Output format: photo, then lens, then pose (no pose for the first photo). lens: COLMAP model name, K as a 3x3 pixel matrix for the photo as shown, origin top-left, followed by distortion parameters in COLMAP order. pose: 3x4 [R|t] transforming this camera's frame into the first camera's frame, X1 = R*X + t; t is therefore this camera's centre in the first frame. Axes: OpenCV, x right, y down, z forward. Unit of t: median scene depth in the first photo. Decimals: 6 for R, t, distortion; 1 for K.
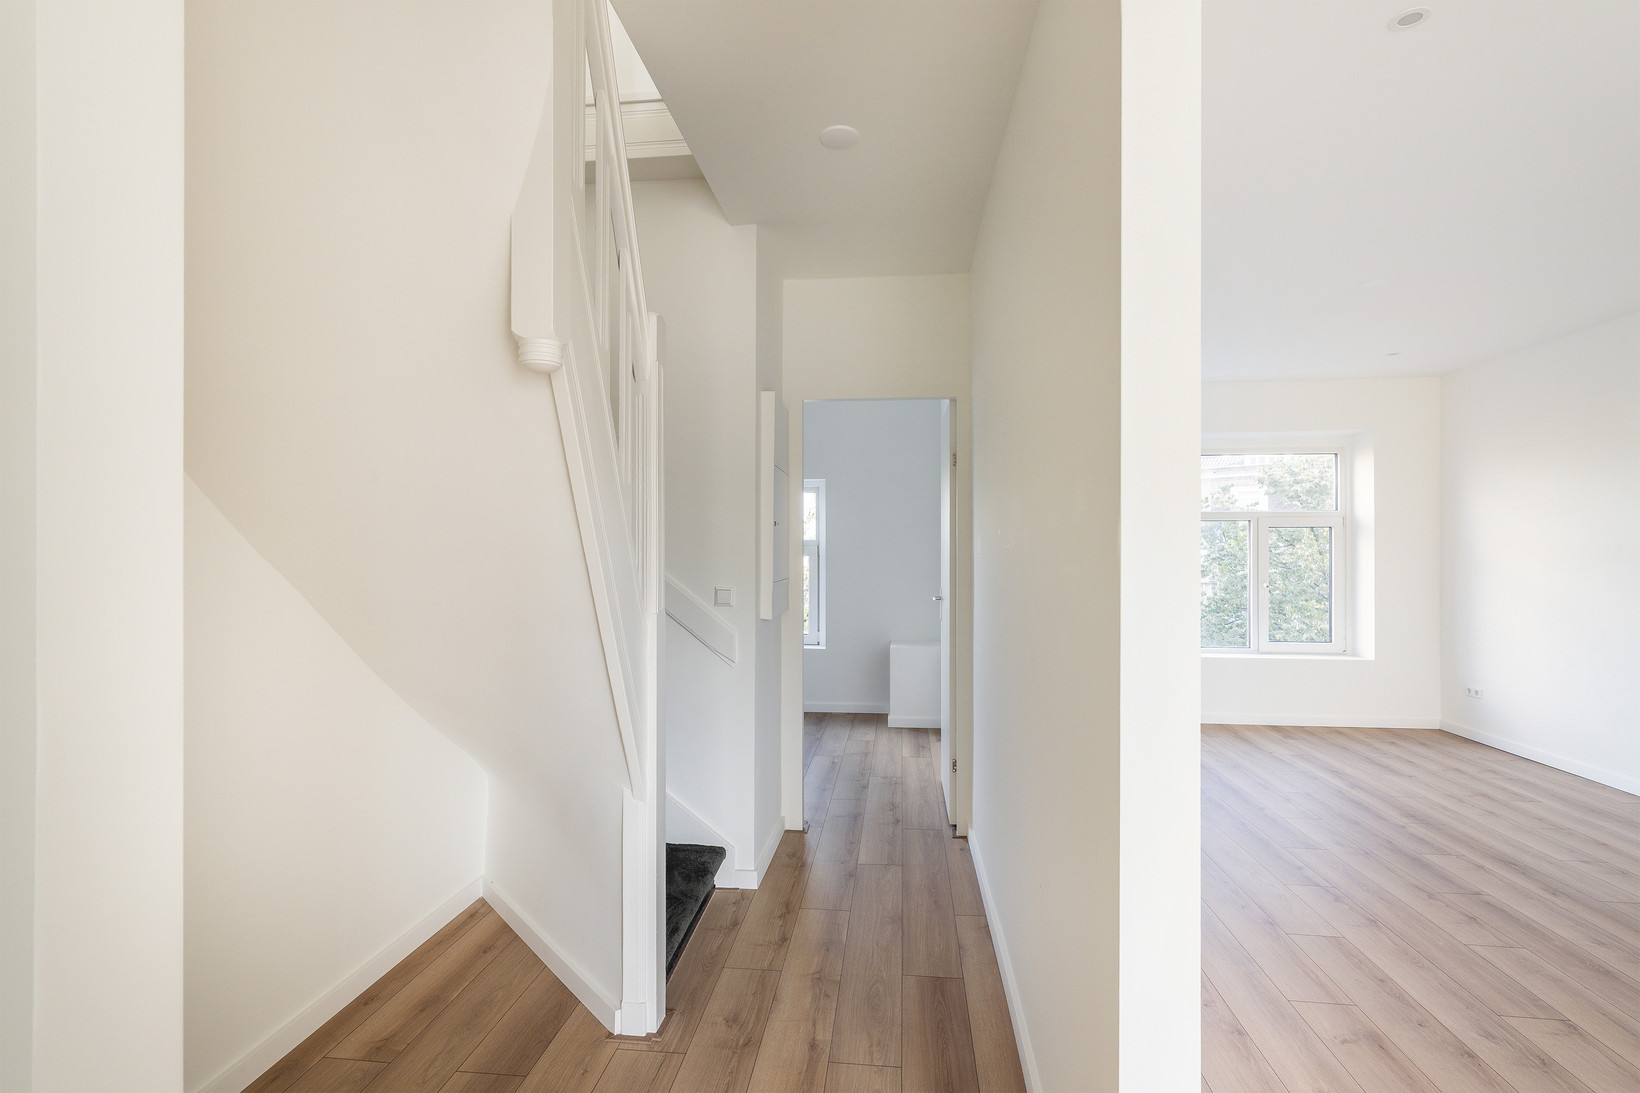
lens RADIAL K [[804.4, 0, 824.8], [0, 804.4, 546.0], [0, 0, 1]] dist [-0.002050, 0.001841]
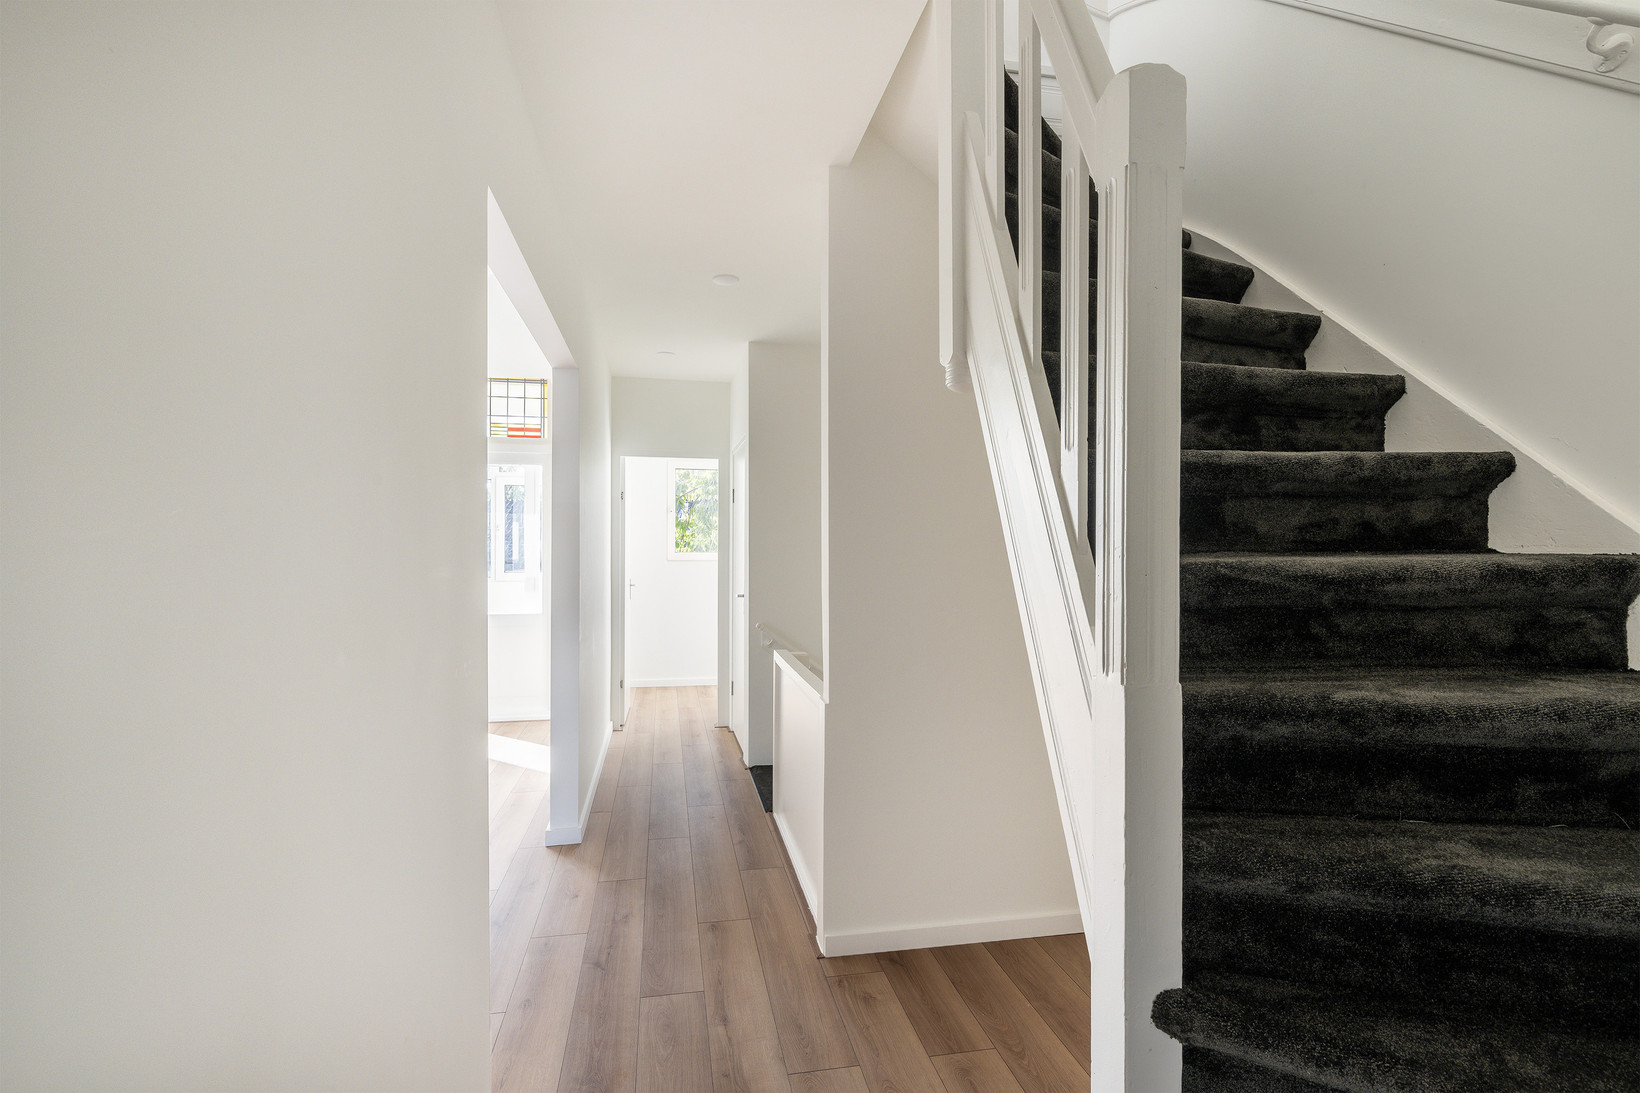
lens RADIAL K [[804.4, 0, 824.2], [0, 804.4, 541.1], [0, 0, 1]] dist [-0.002050, 0.001841]
pose [[-0.956954, -0.006130, -0.290174, 0.097296], [-0.001810, 0.999884, -0.015152, 0.002382], [0.290234, -0.013975, -0.956854, 1.170893]]
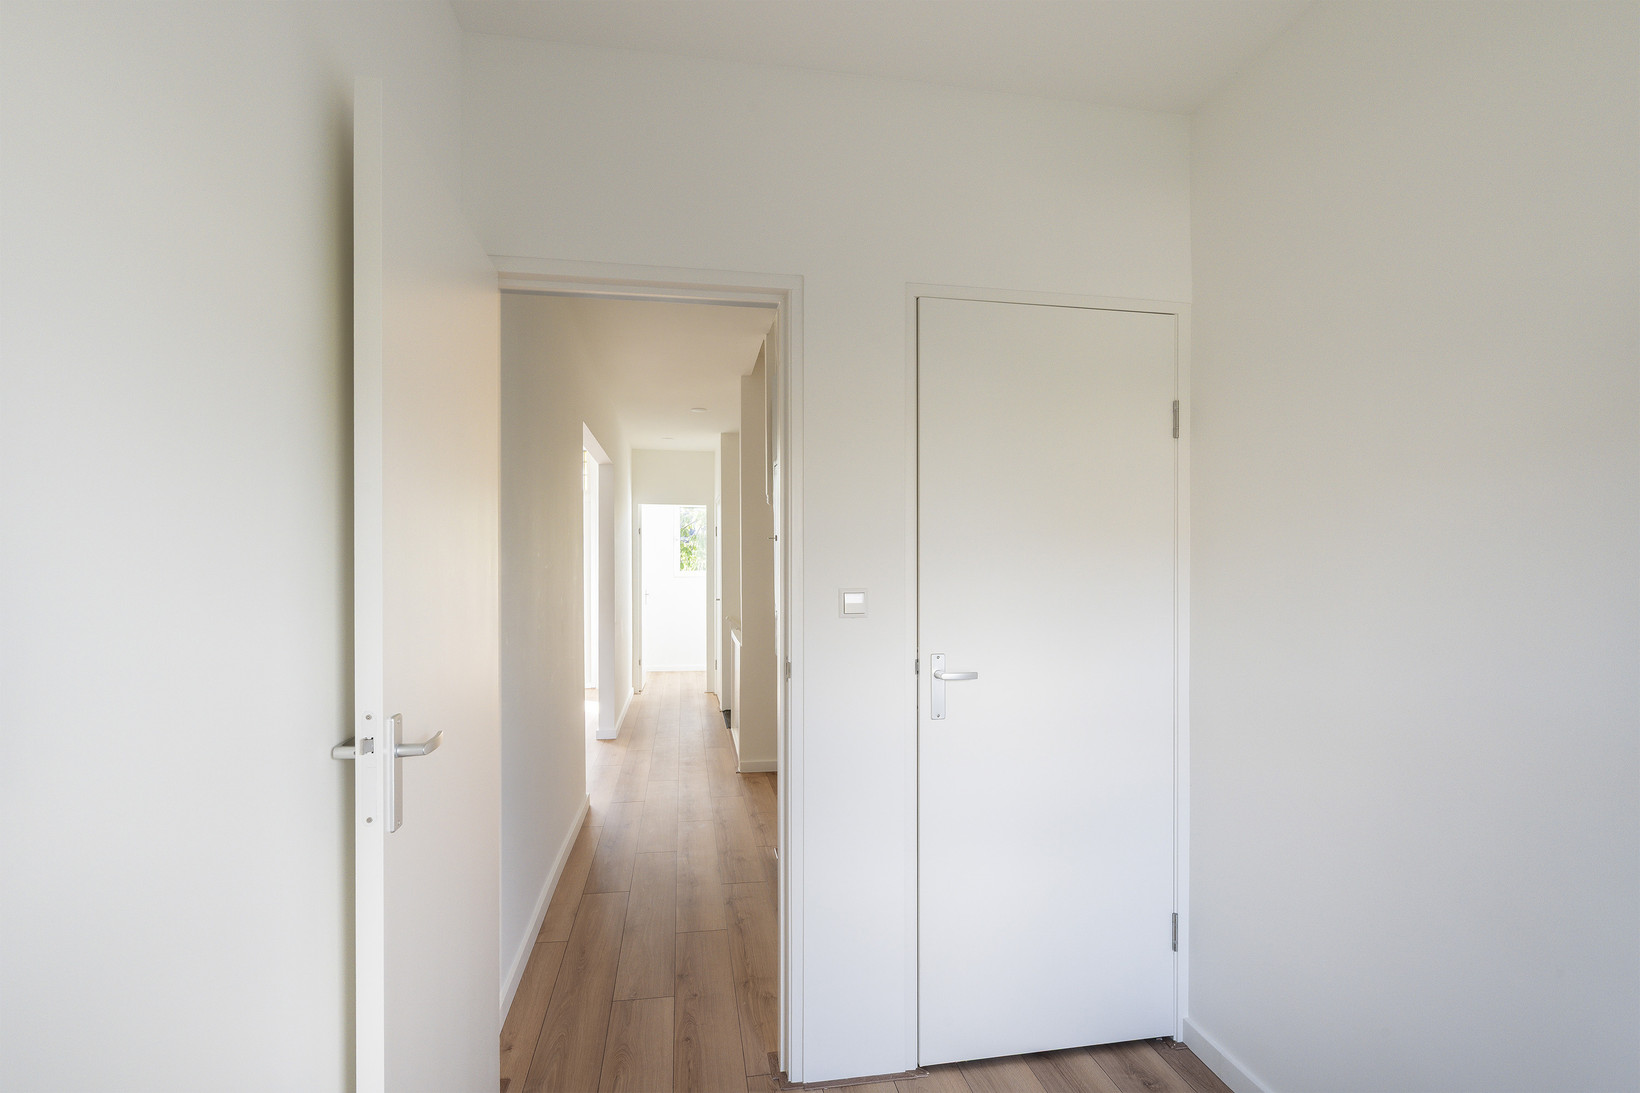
lens RADIAL K [[804.4, 0, 826.4], [0, 804.4, 562.9], [0, 0, 1]] dist [-0.002050, 0.001841]
pose [[-0.962498, -0.000106, -0.271289, 0.157464], [0.002990, 0.999935, -0.011001, 0.006710], [0.271272, -0.011400, -0.962435, 2.585088]]
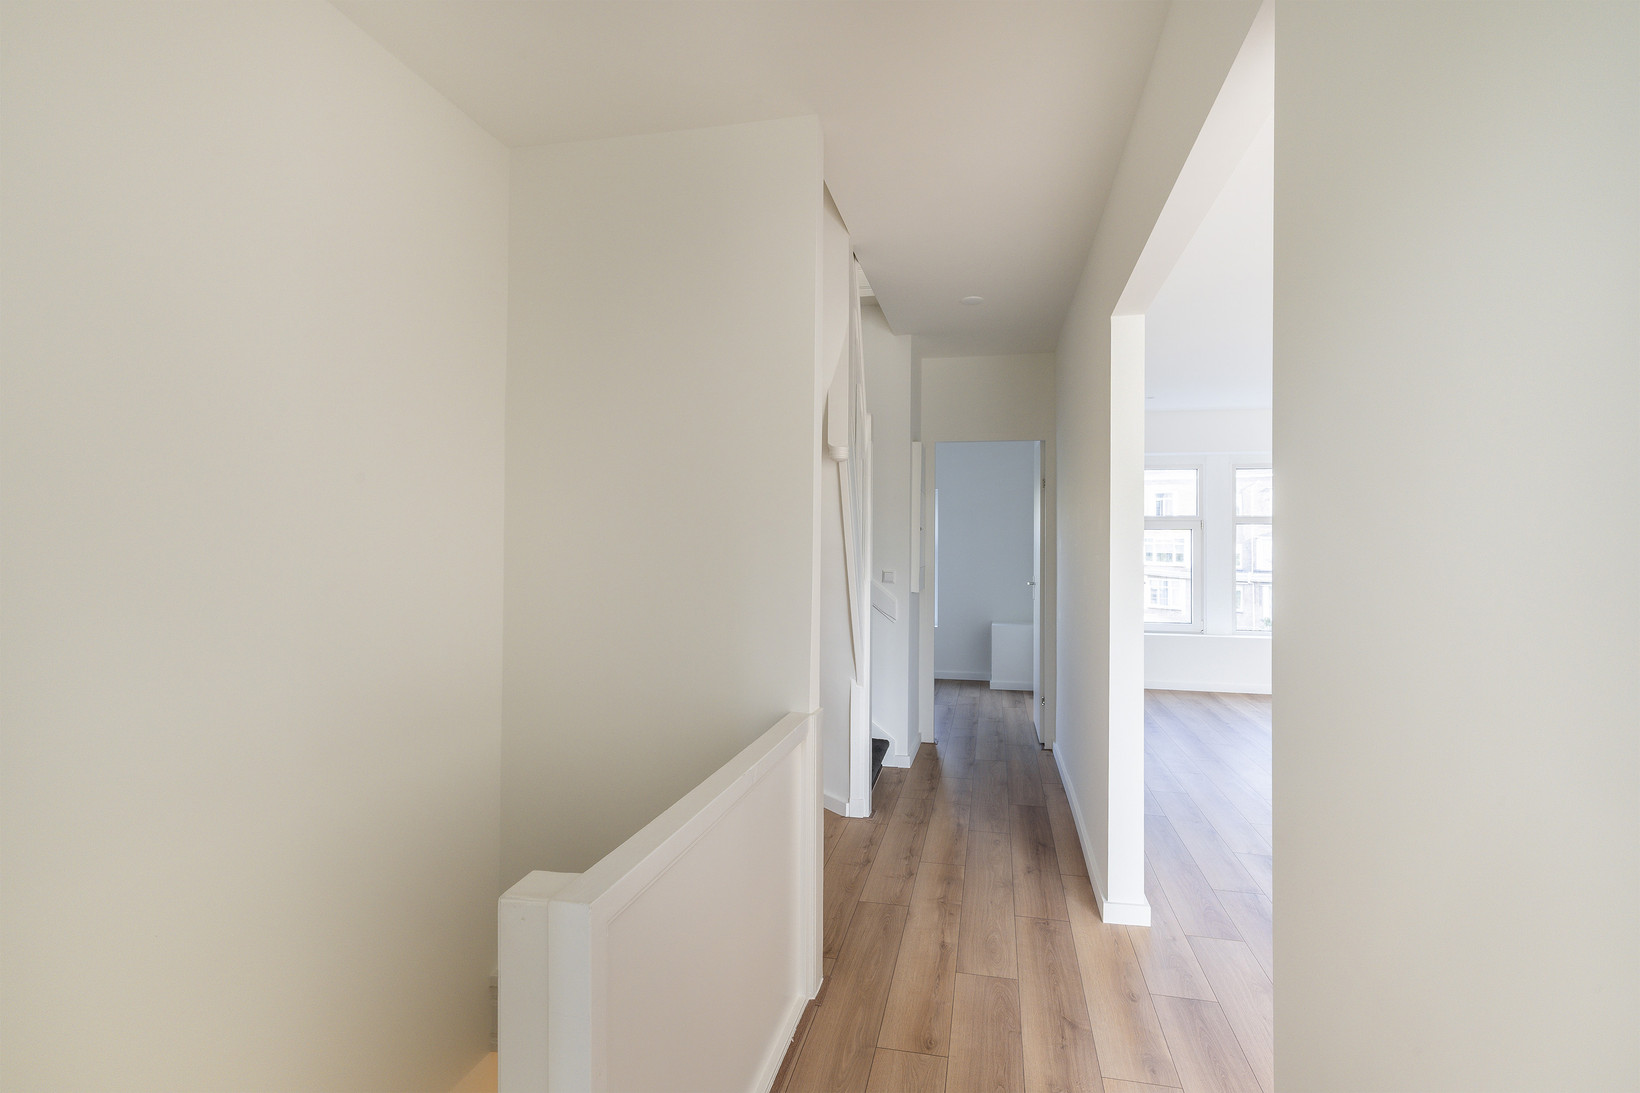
lens RADIAL K [[804.4, 0, 812.9], [0, 804.4, 547.4], [0, 0, 1]] dist [-0.002050, 0.001841]
pose [[0.992199, 0.002030, -0.124646, -0.066583], [-0.001554, 0.999991, 0.003917, 0.000455], [0.124652, -0.003693, 0.992194, -0.466009]]
